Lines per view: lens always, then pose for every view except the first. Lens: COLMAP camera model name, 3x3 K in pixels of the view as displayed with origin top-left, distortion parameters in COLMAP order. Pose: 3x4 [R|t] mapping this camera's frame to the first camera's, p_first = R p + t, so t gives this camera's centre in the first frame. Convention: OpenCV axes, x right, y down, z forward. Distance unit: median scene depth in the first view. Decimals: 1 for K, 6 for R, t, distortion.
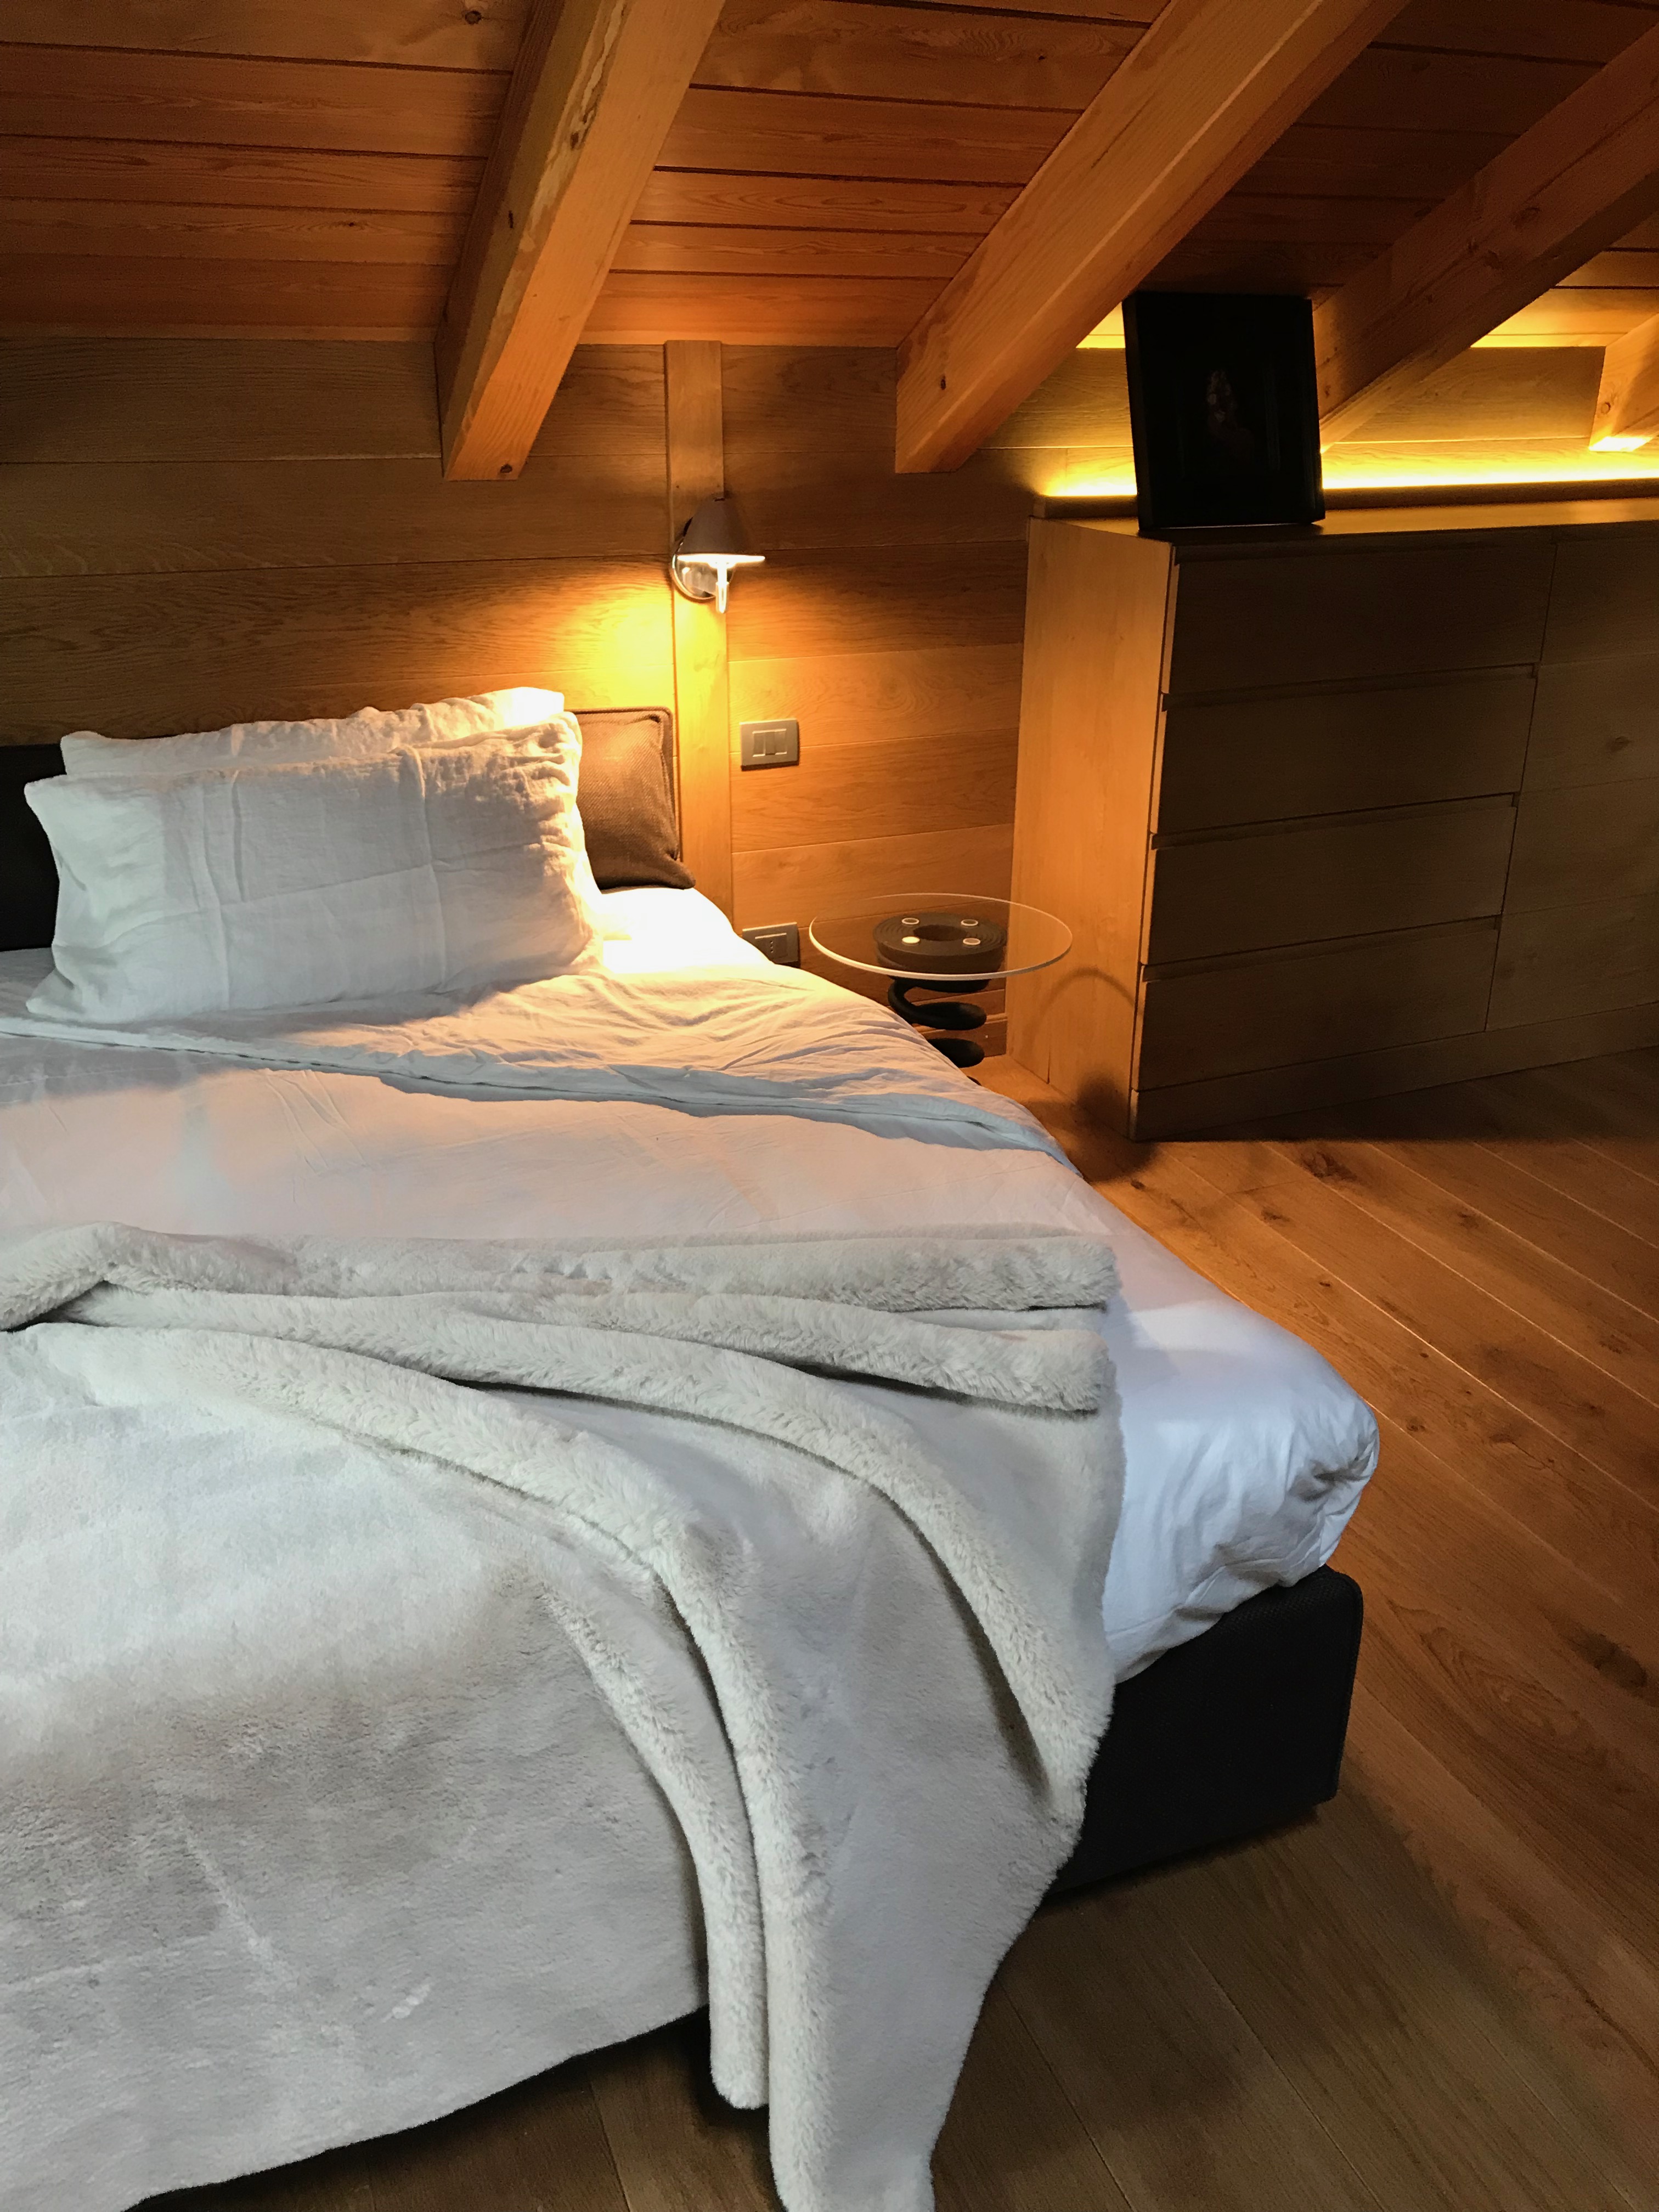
lens RADIAL K [[1831.6, 0, 829.5], [0, 1831.6, 1106.0], [0, 0, 1]] dist [0.014934, 0.018145]
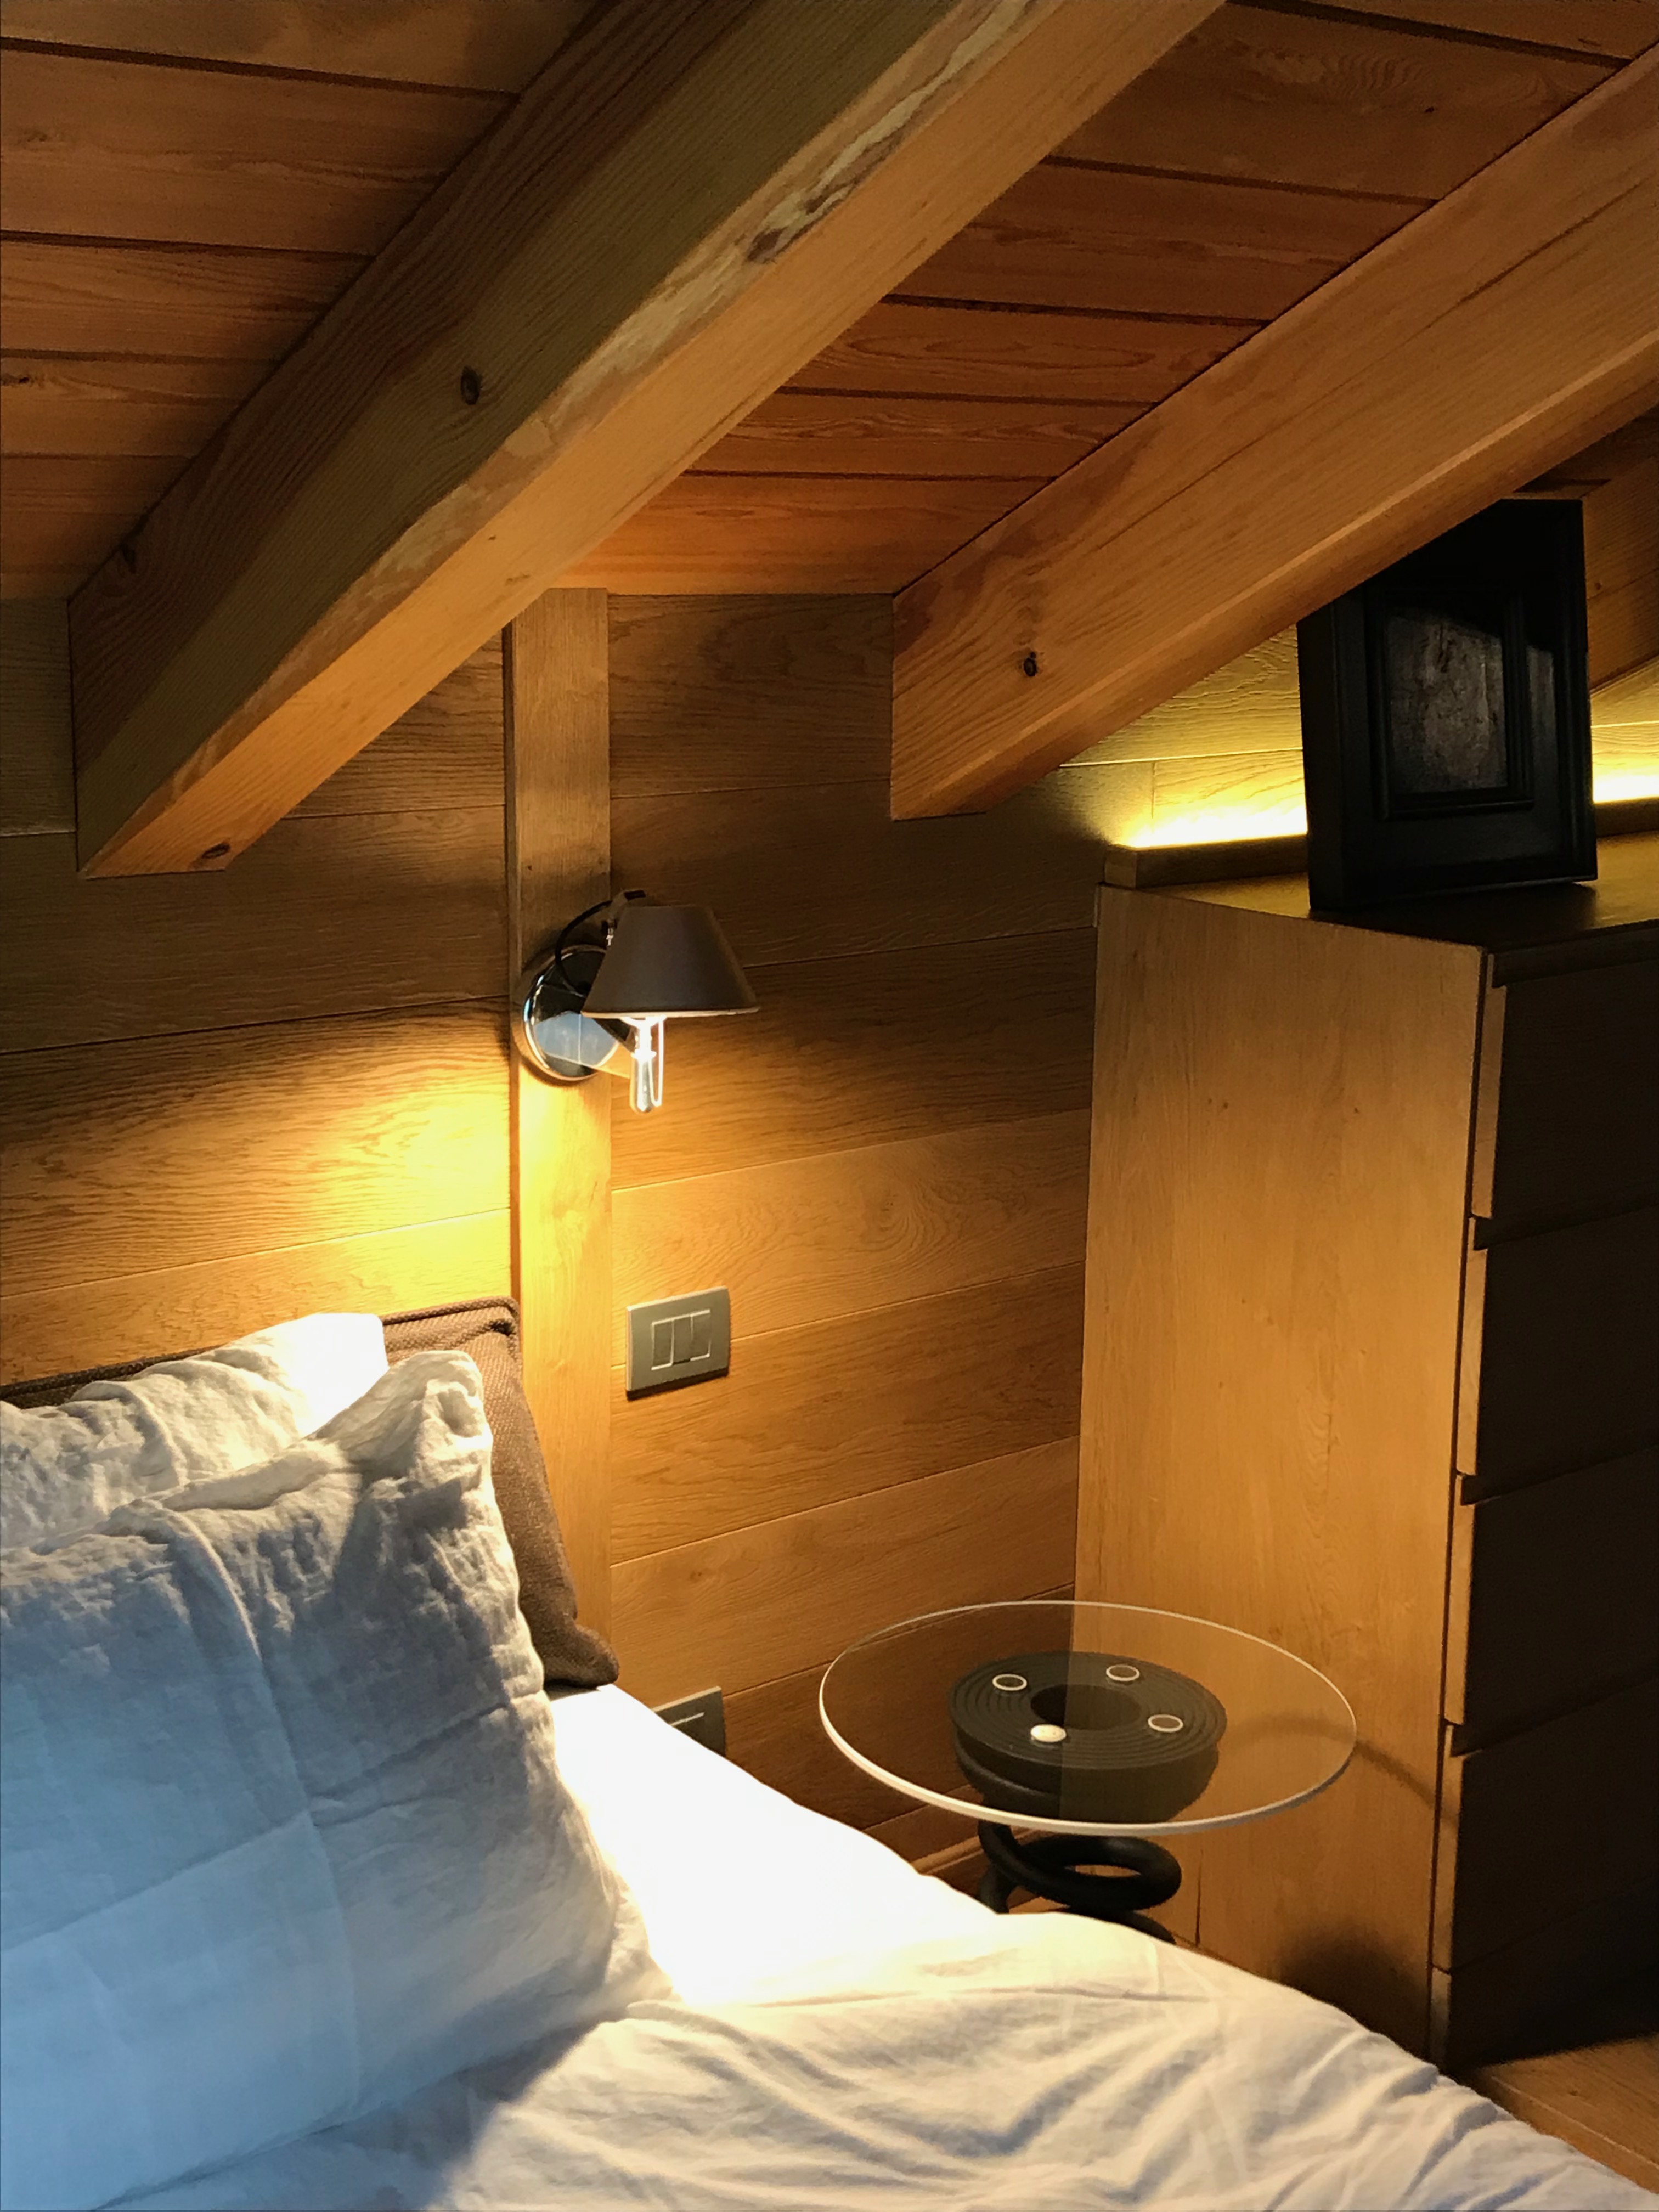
lens RADIAL K [[2909.5, 0, 829.5], [0, 2909.5, 1106.0], [0, 0, 1]] dist [0.325087, -1.219708]
pose [[0.954066, -0.055186, 0.294469, -0.241280], [0.105971, 0.981510, -0.159398, -0.139255], [-0.280227, 0.183282, 0.942274, 0.244168]]
